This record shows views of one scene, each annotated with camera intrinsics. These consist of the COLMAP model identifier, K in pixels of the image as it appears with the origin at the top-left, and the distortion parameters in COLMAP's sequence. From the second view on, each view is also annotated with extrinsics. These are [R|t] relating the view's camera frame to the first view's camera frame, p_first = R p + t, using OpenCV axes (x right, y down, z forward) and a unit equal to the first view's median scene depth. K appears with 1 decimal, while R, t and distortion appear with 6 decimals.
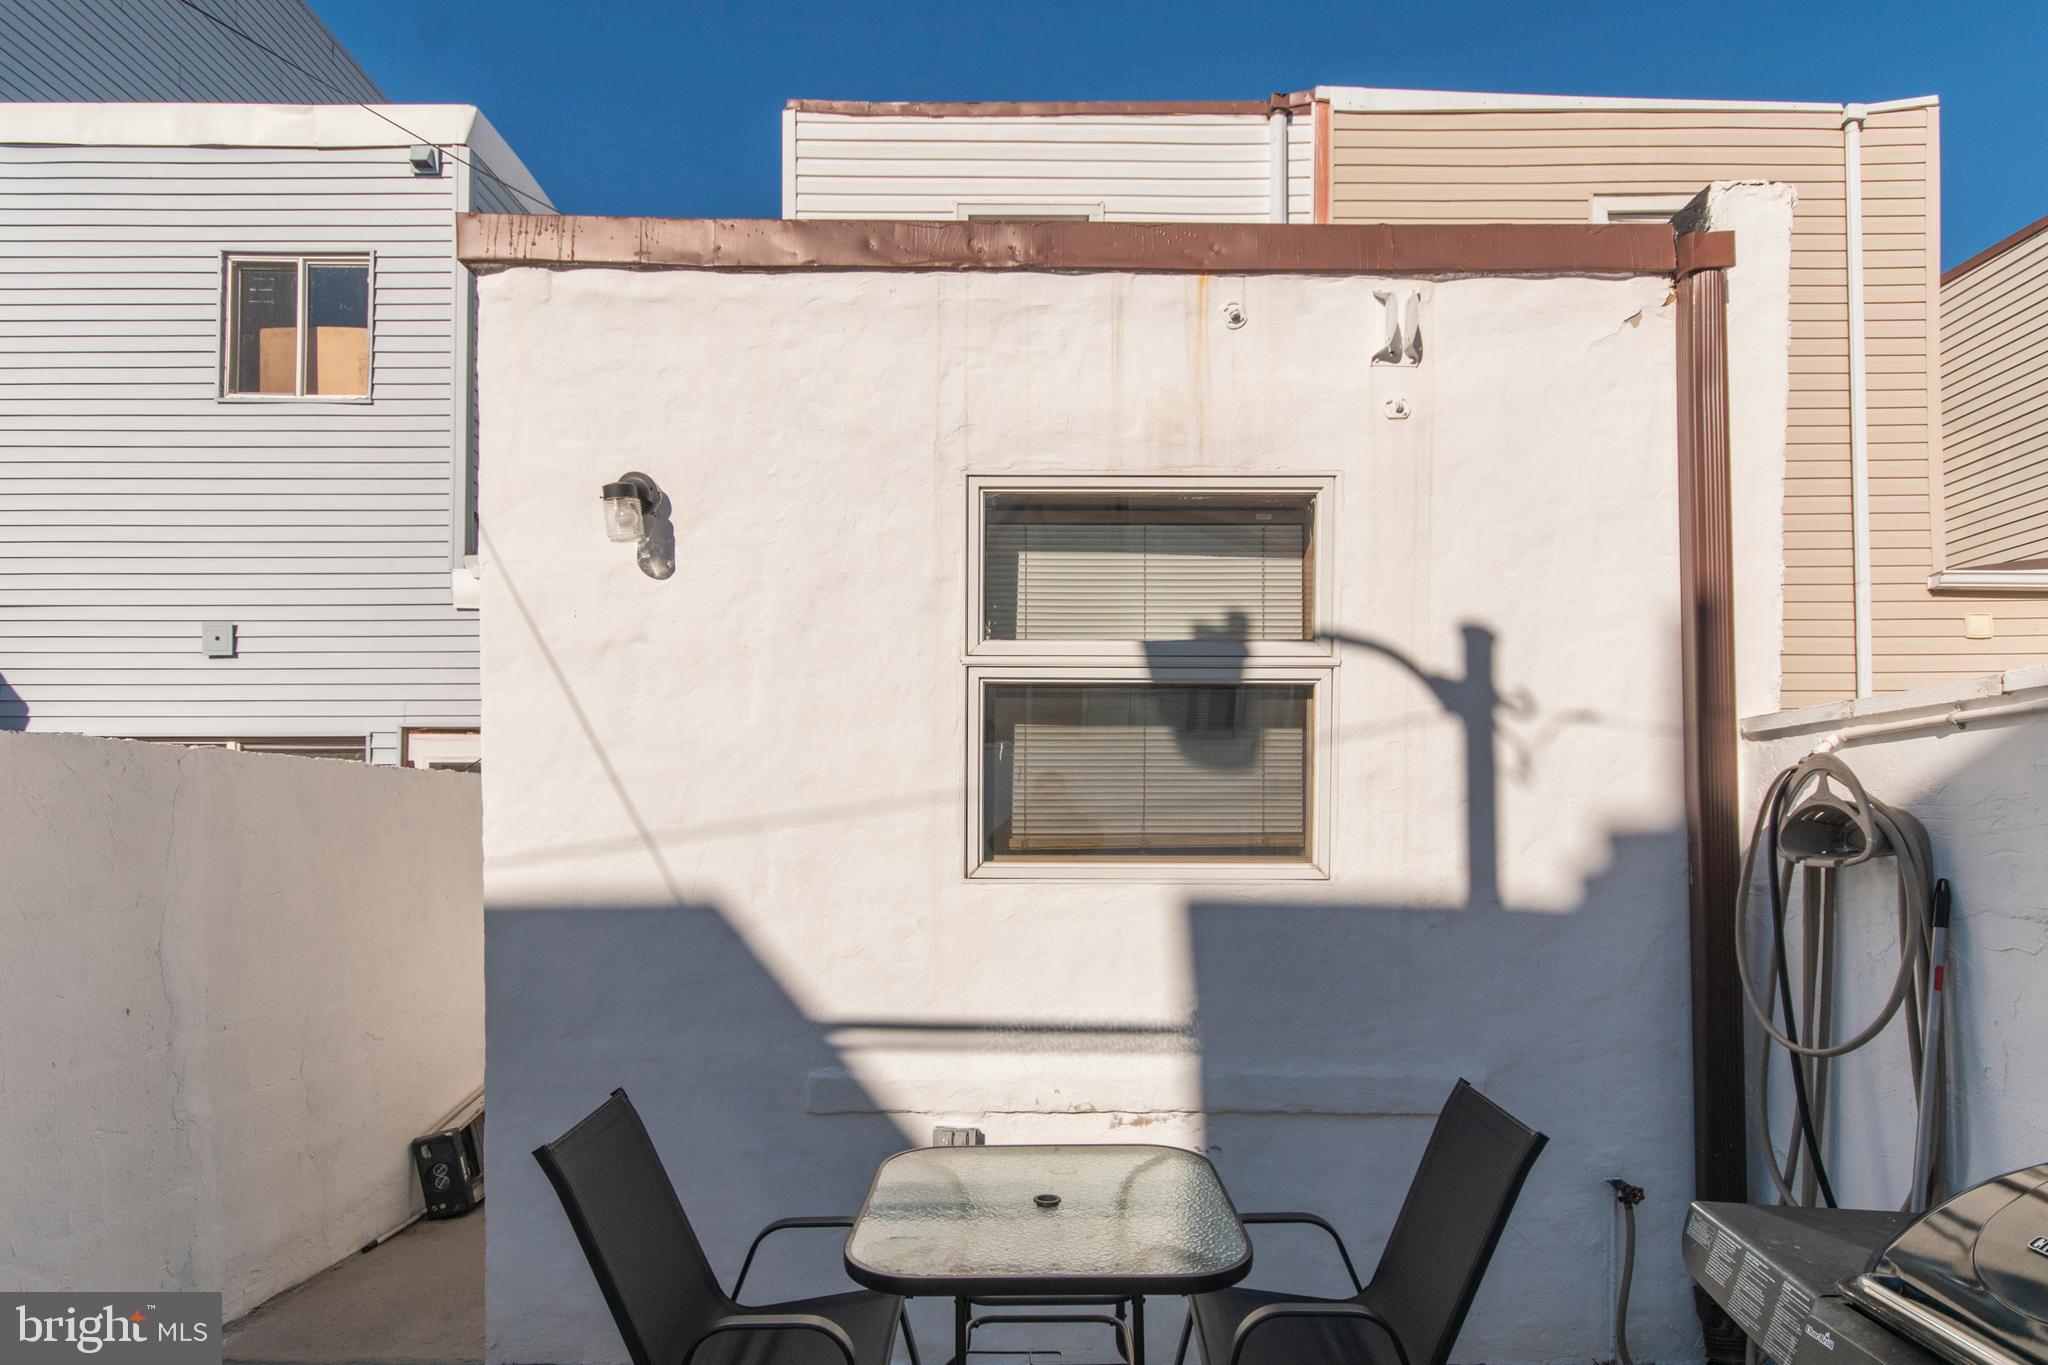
lens RADIAL K [[1102.8, 0, 1023.7], [0, 1102.8, 825.5], [0, 0, 1]] dist [0.004247, -0.000616]
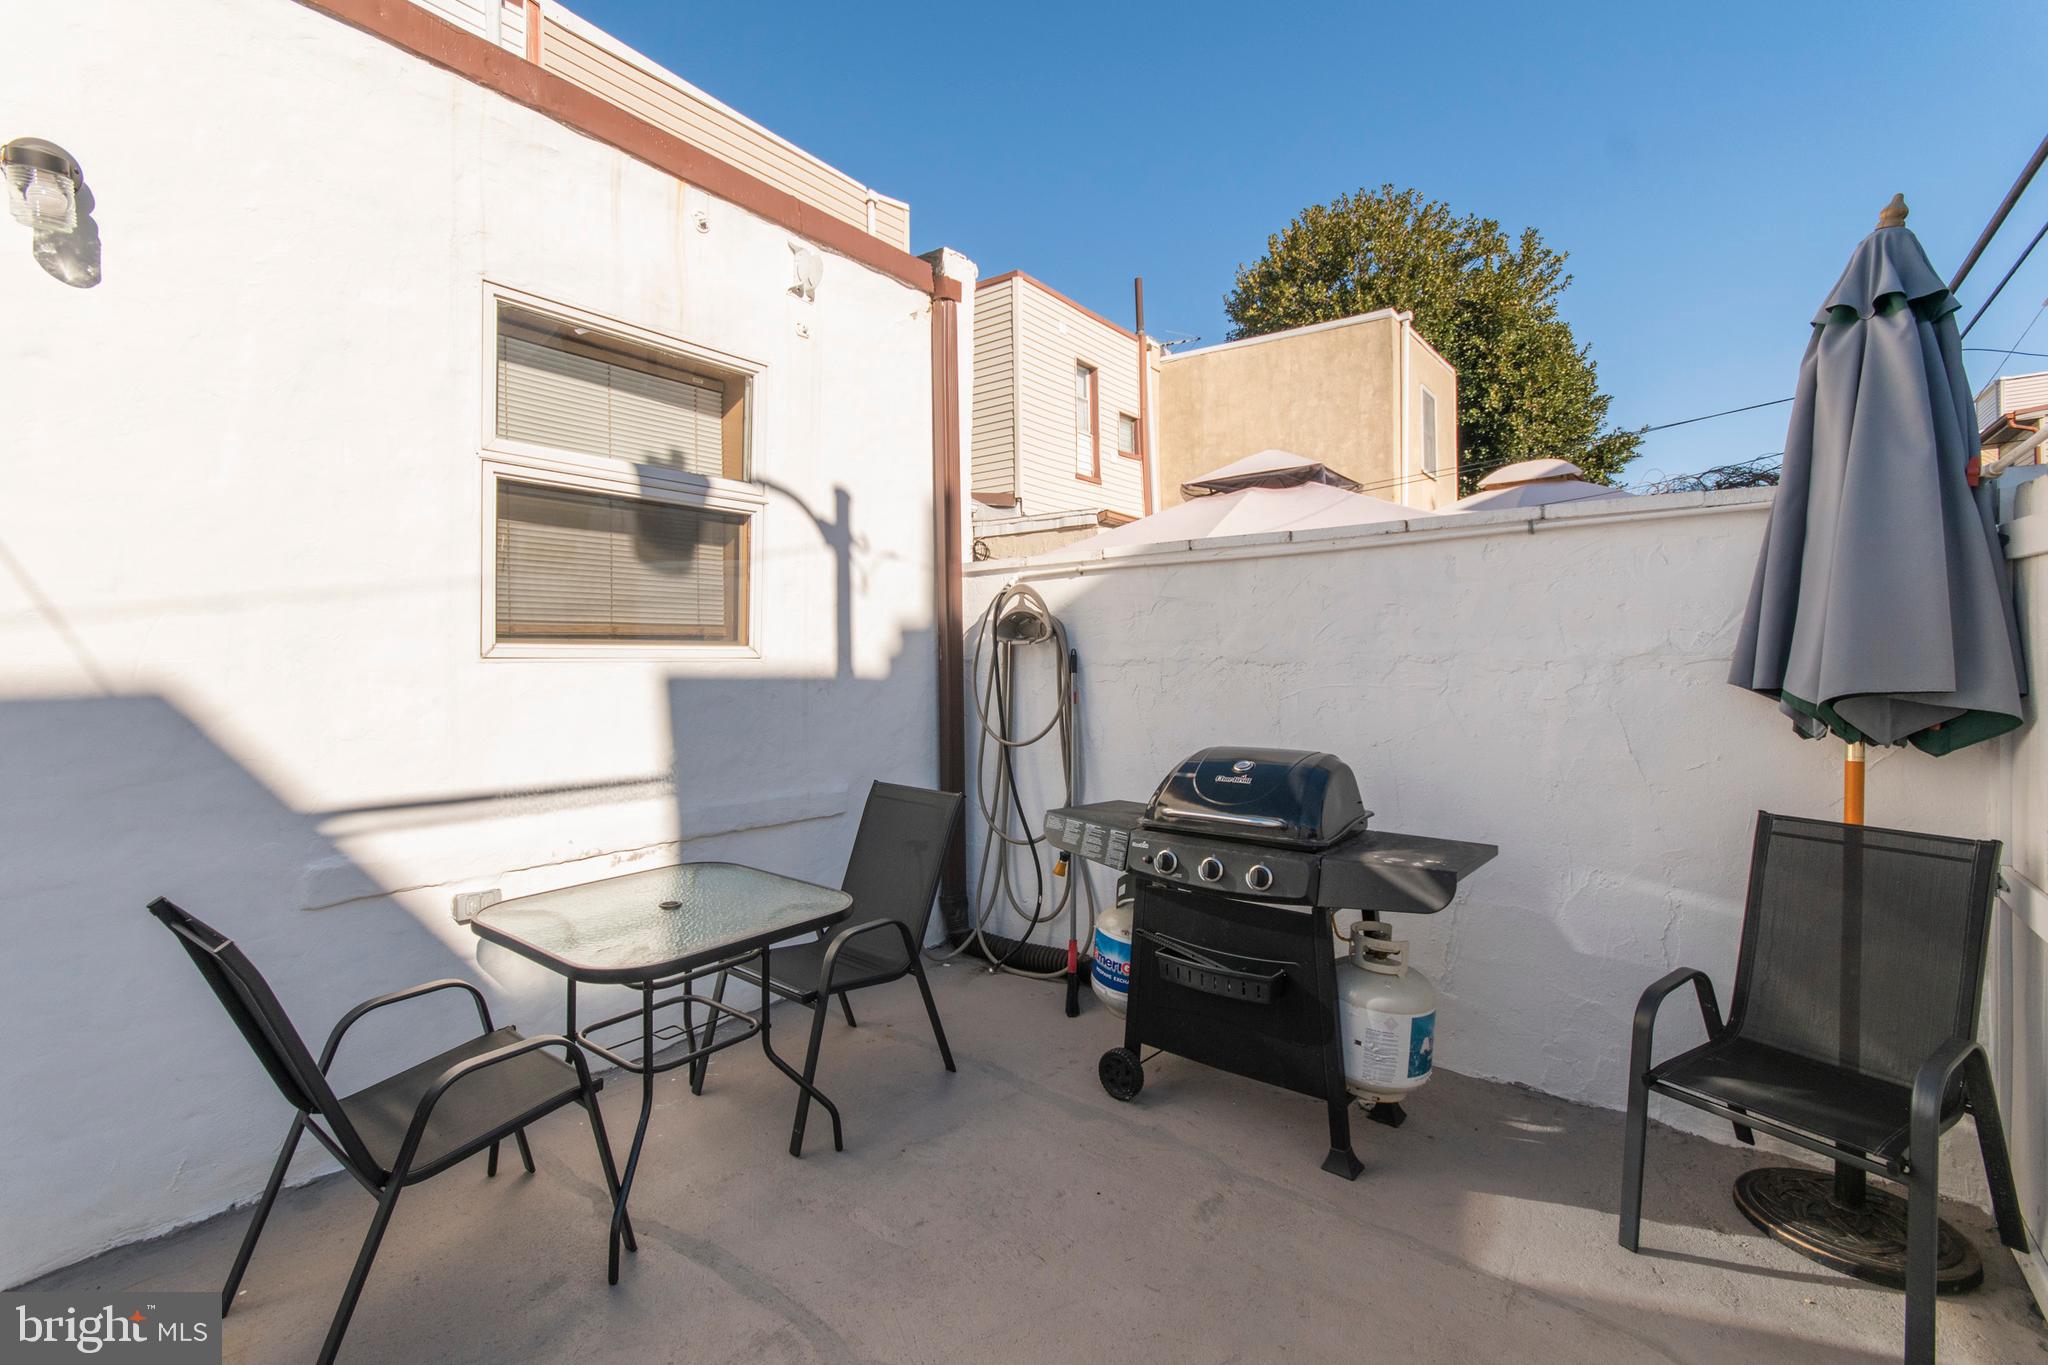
lens RADIAL K [[905.4, 0, 1035.6], [0, 905.4, 668.7], [0, 0, 1]] dist [0.002893, -0.000087]
pose [[0.604298, -0.015729, 0.796603, -0.424362], [0.003096, 0.999844, 0.017394, 0.044033], [-0.796752, -0.008045, 0.604253, 0.041617]]
